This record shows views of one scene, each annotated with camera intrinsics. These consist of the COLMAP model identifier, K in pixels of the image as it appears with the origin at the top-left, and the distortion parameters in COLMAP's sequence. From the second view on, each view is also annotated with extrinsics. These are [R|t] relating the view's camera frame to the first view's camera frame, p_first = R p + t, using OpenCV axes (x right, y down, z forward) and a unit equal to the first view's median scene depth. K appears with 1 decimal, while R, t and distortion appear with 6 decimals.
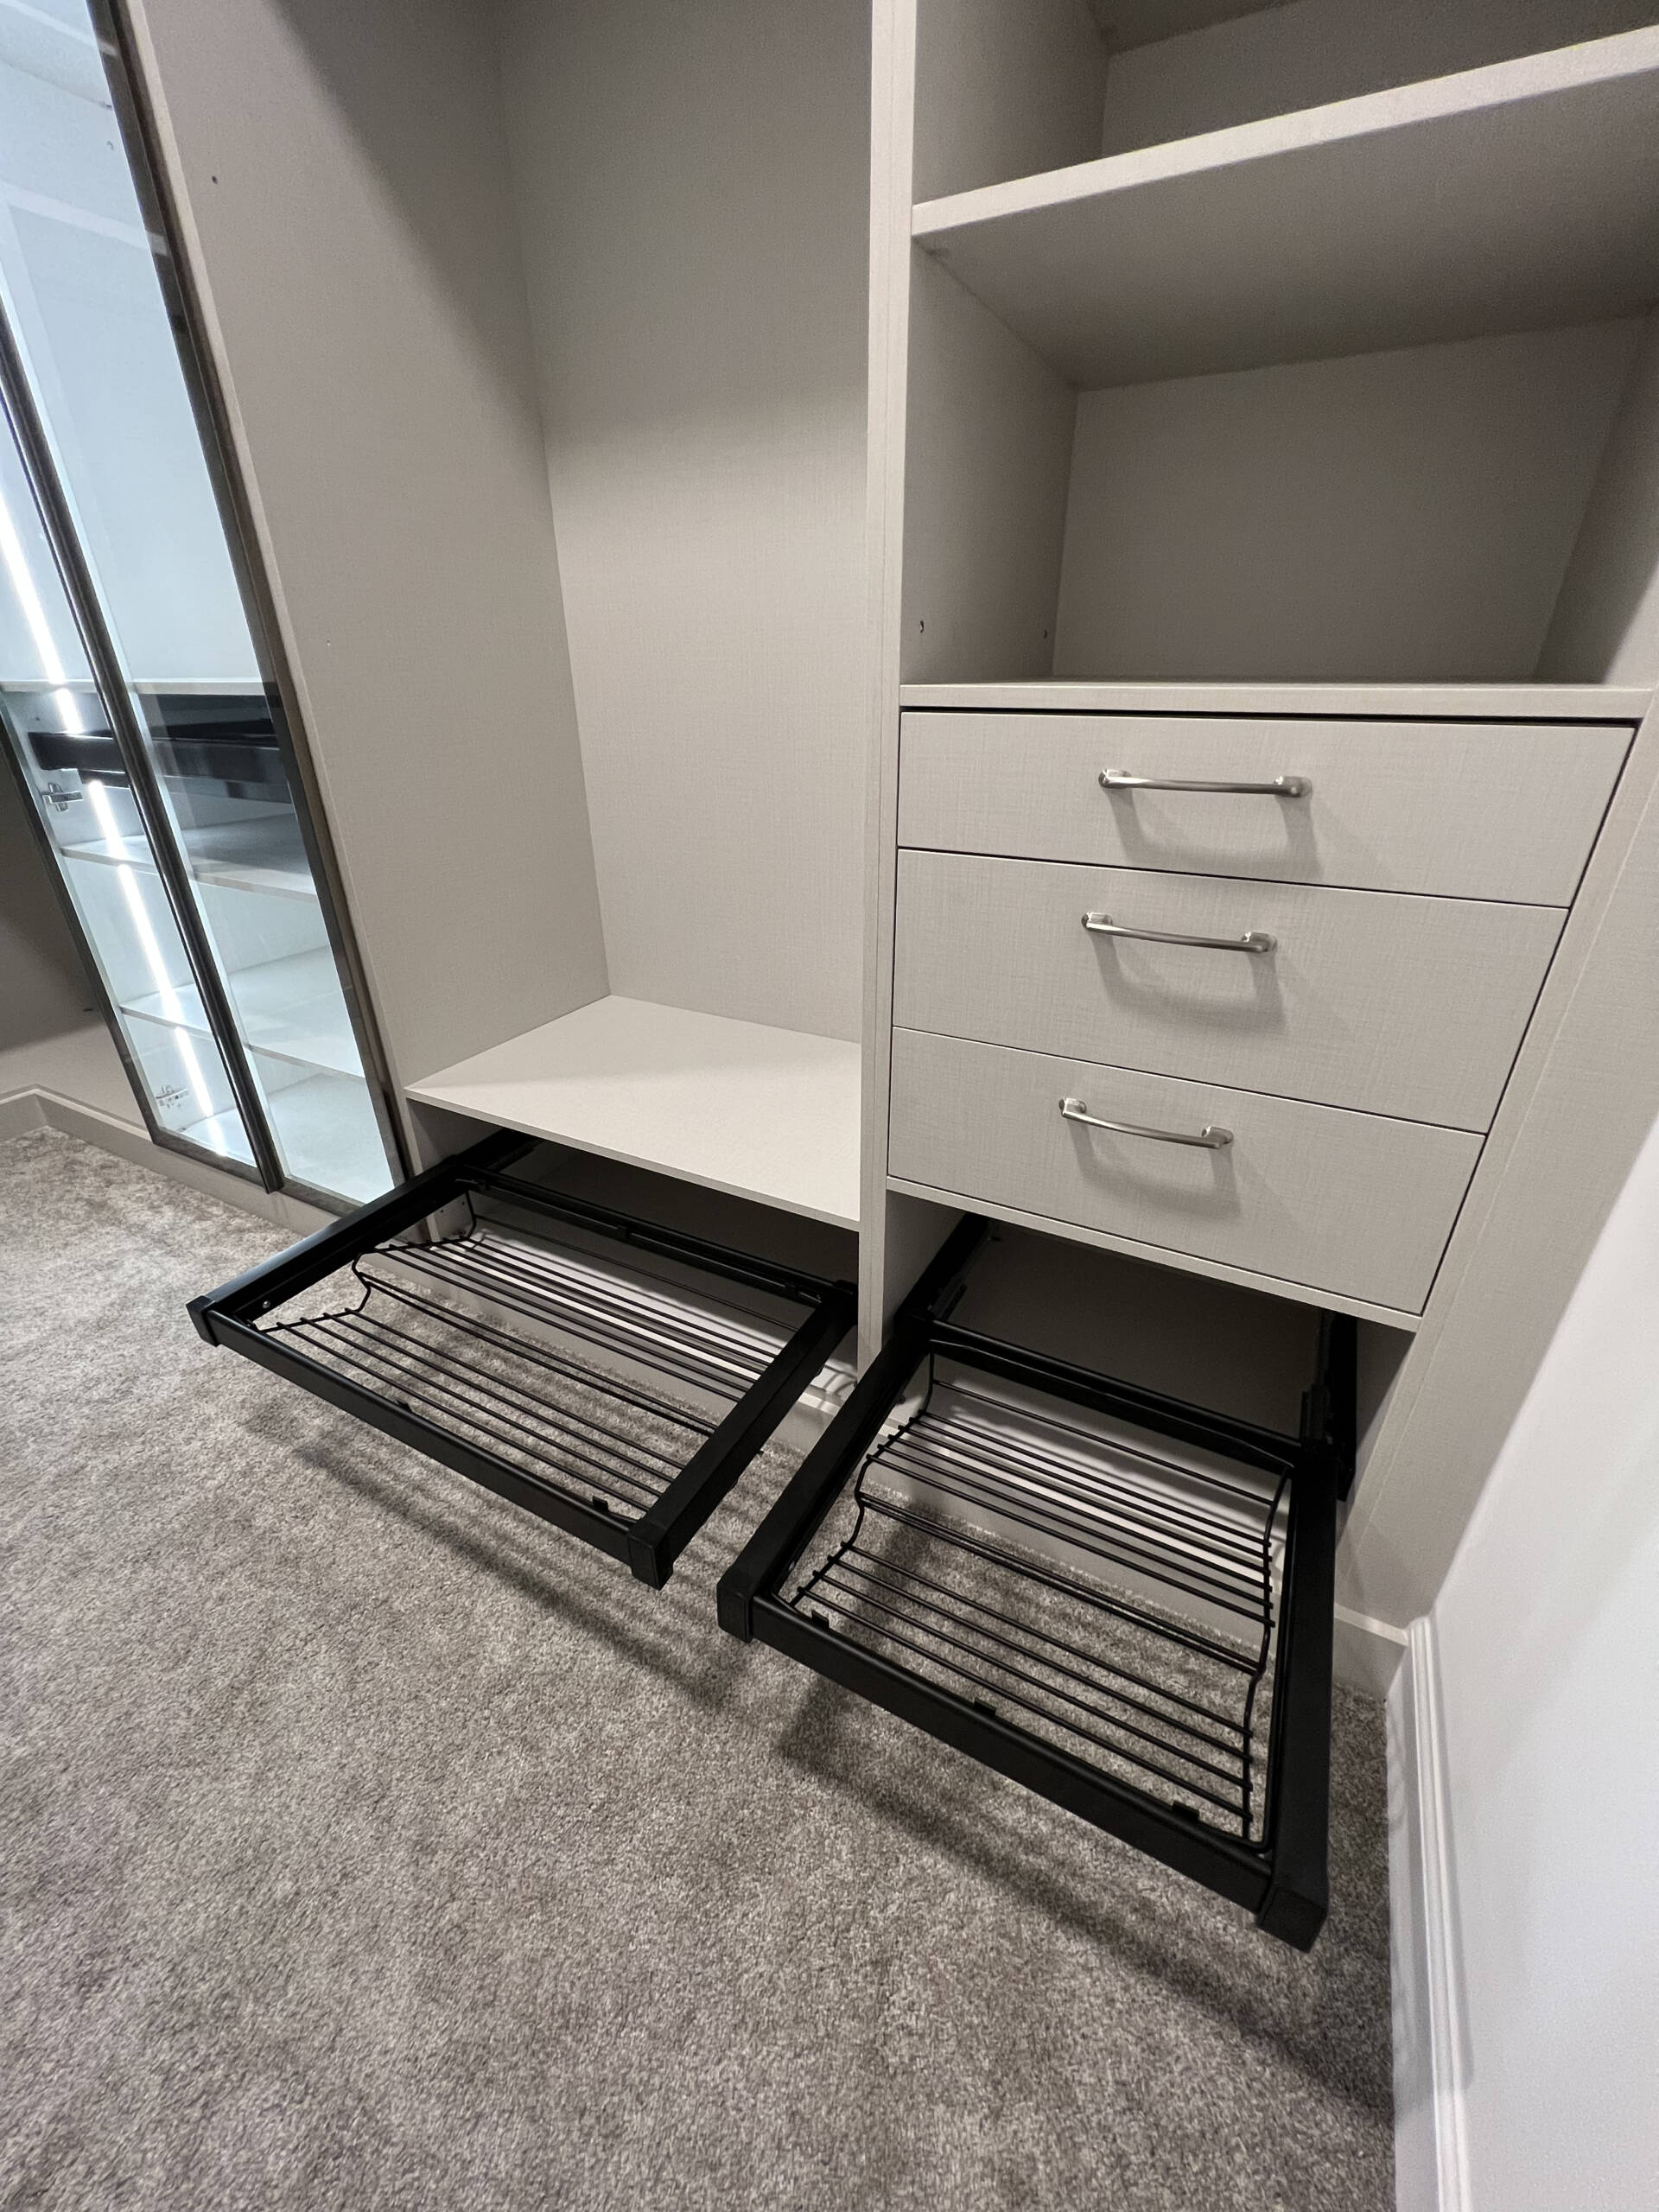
lens RADIAL K [[886.4, 0, 826.7], [0, 886.4, 1097.8], [0, 0, 1]] dist [-0.001079, 0.000355]
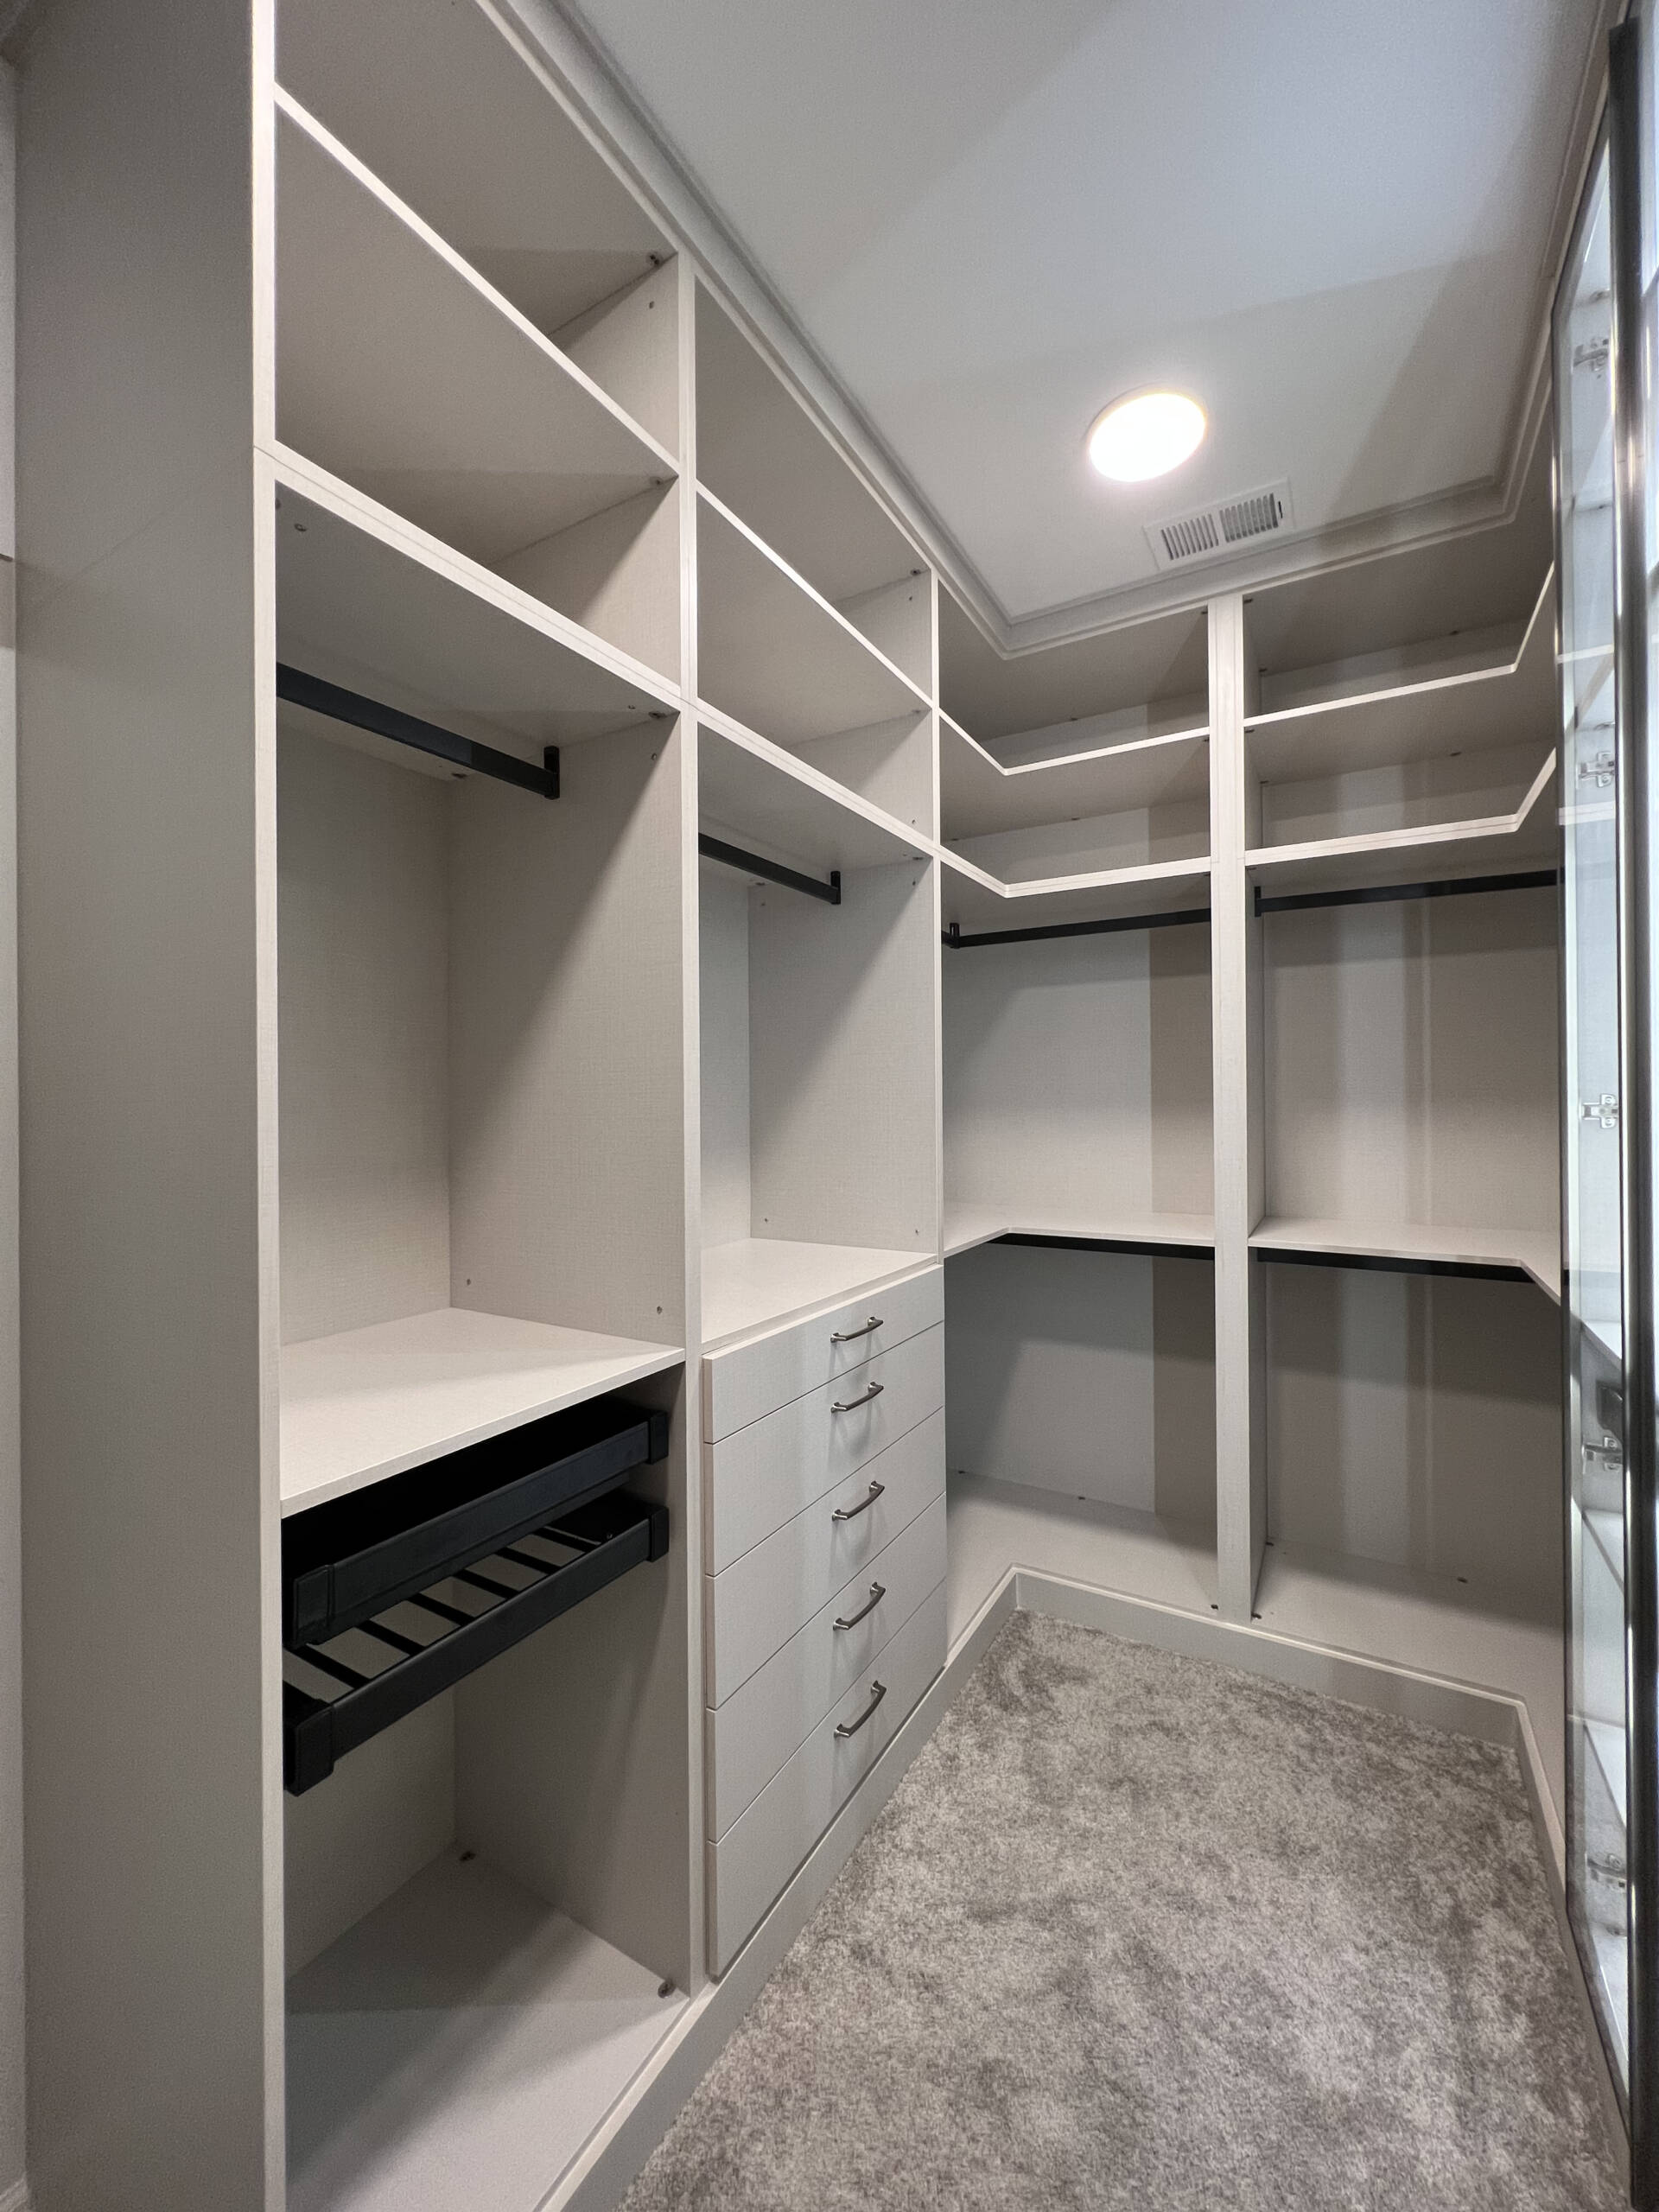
lens RADIAL K [[886.4, 0, 826.7], [0, 886.4, 1097.8], [0, 0, 1]] dist [-0.001079, 0.000355]
pose [[-0.045435, 0.001410, -0.998966, -0.046631], [-0.432147, 0.901561, 0.020928, -0.391180], [0.900658, 0.432651, -0.040353, 0.300644]]
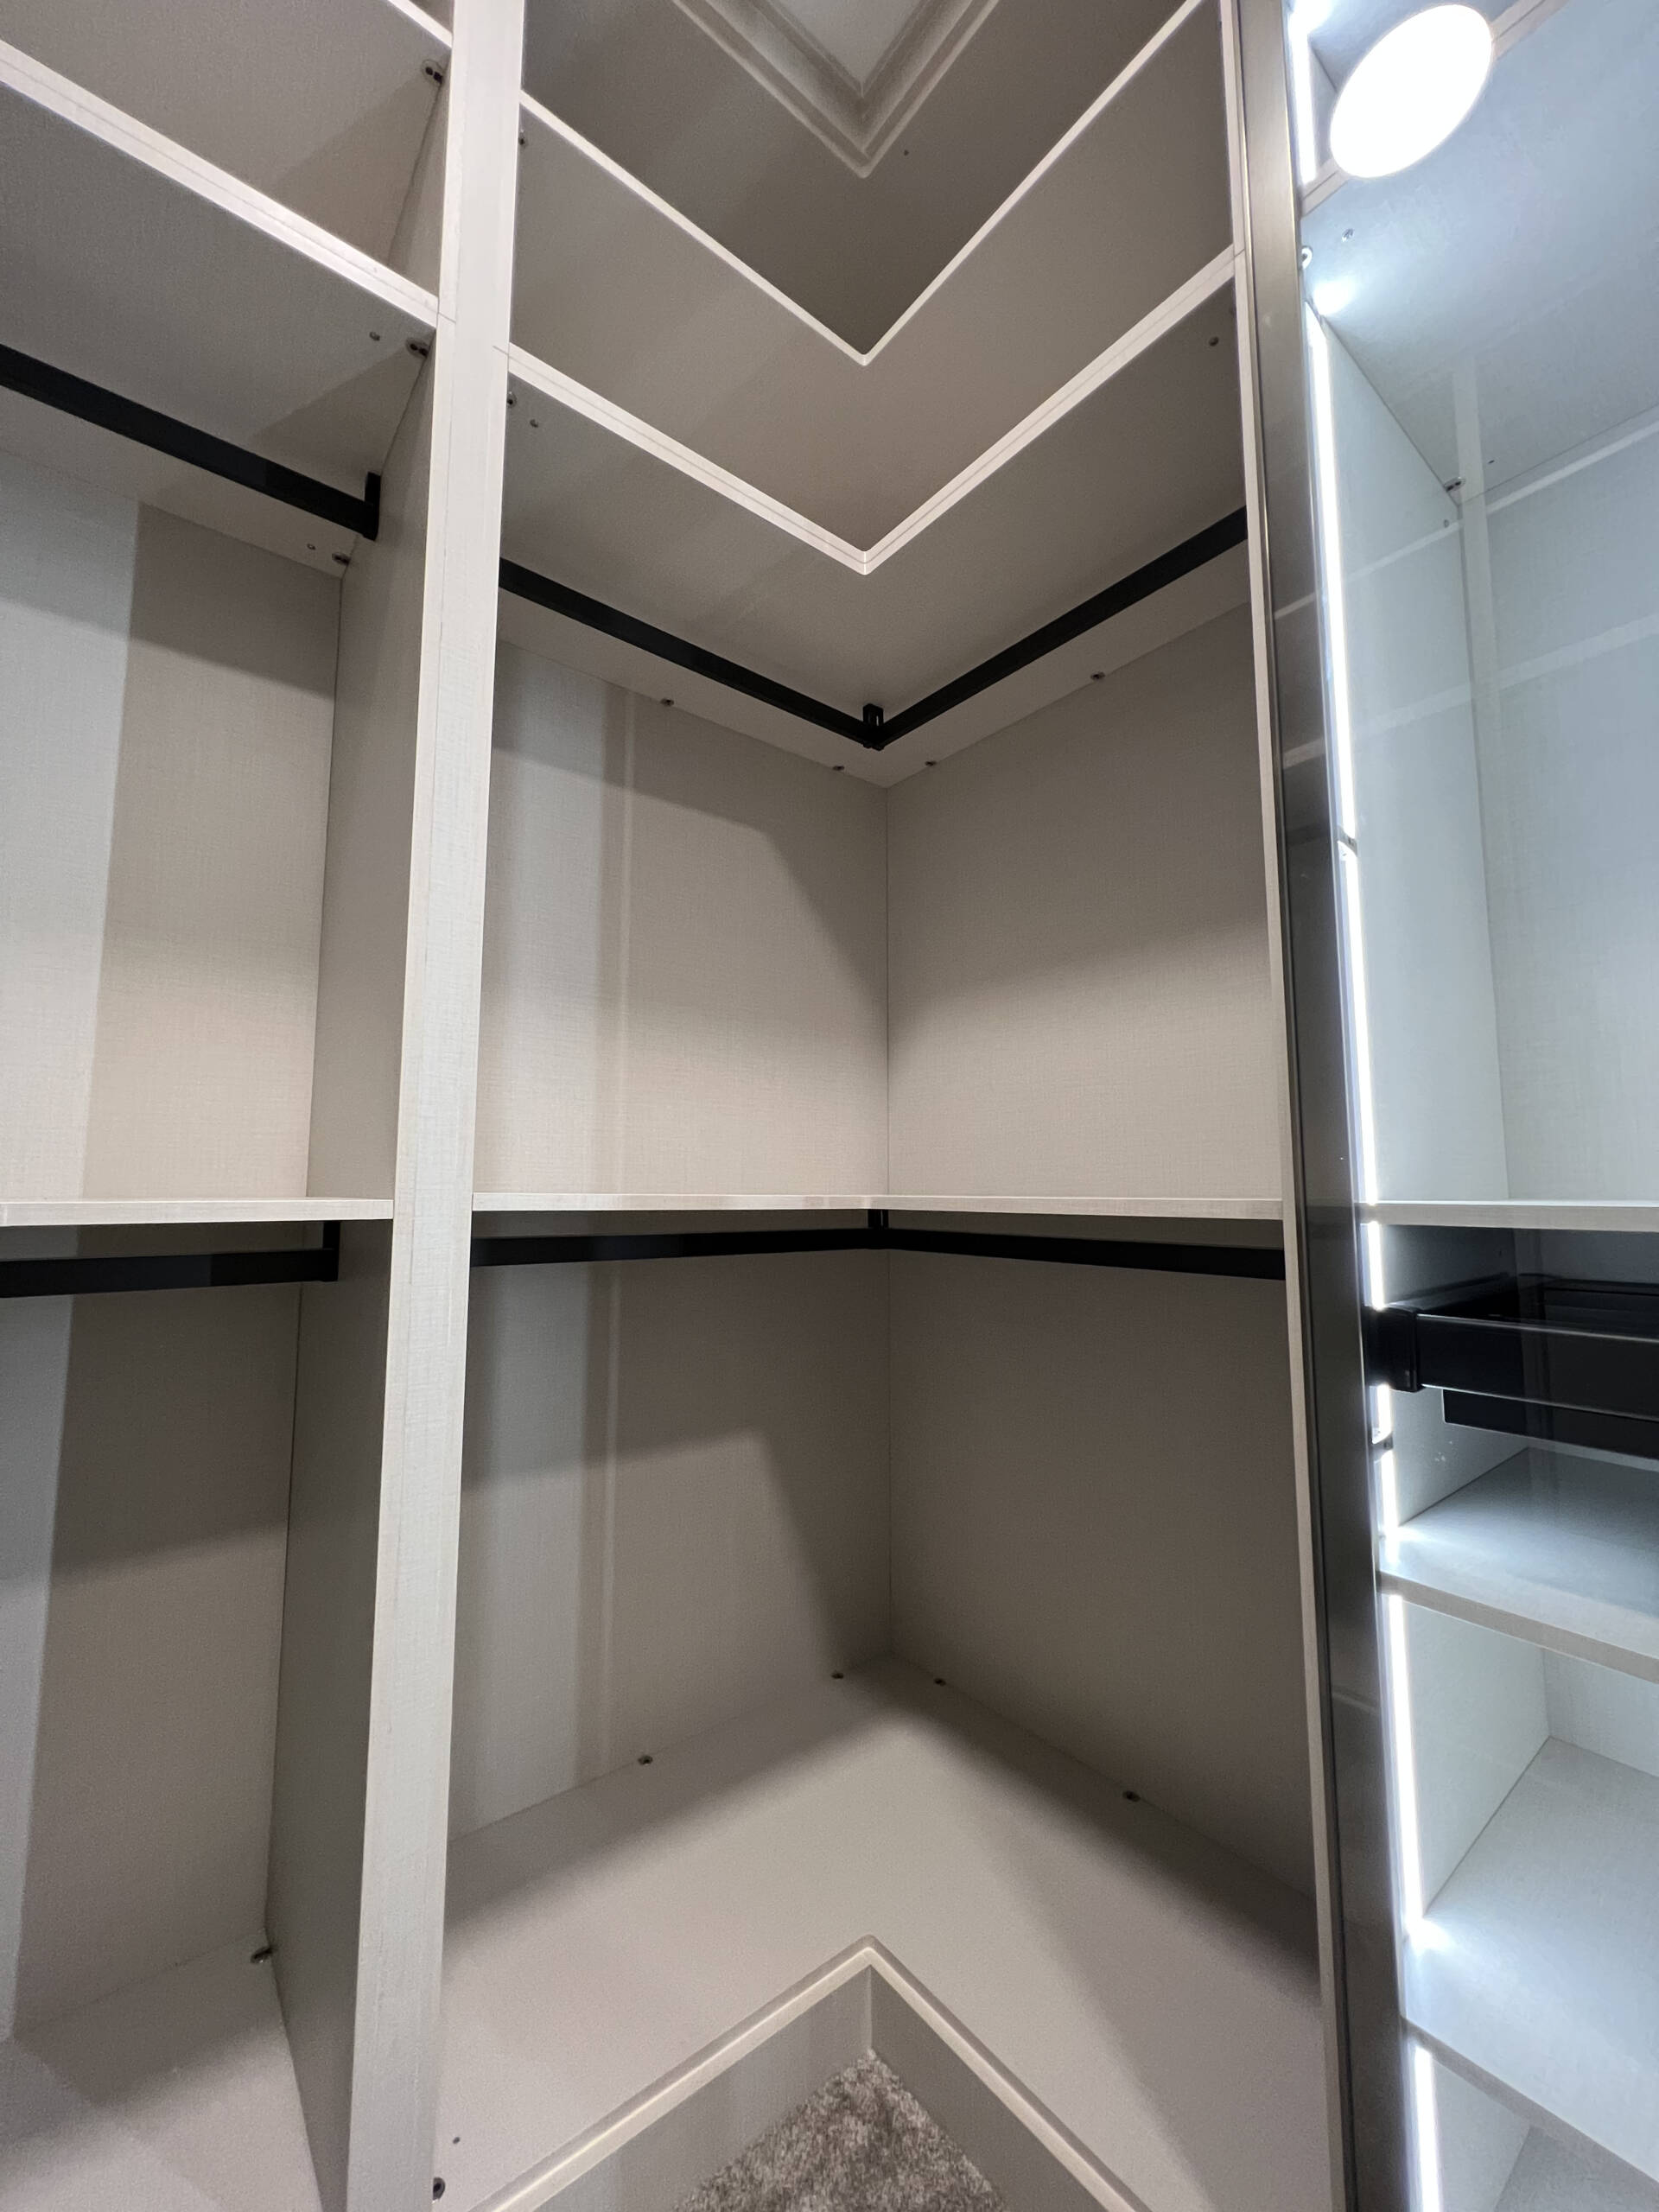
lens RADIAL K [[886.4, 0, 826.7], [0, 886.4, 1097.8], [0, 0, 1]] dist [-0.001079, 0.000355]
pose [[0.919885, -0.033148, -0.390785, -1.072566], [-0.178017, 0.852570, -0.491360, -0.254818], [0.349459, 0.521561, 0.778365, 0.545712]]
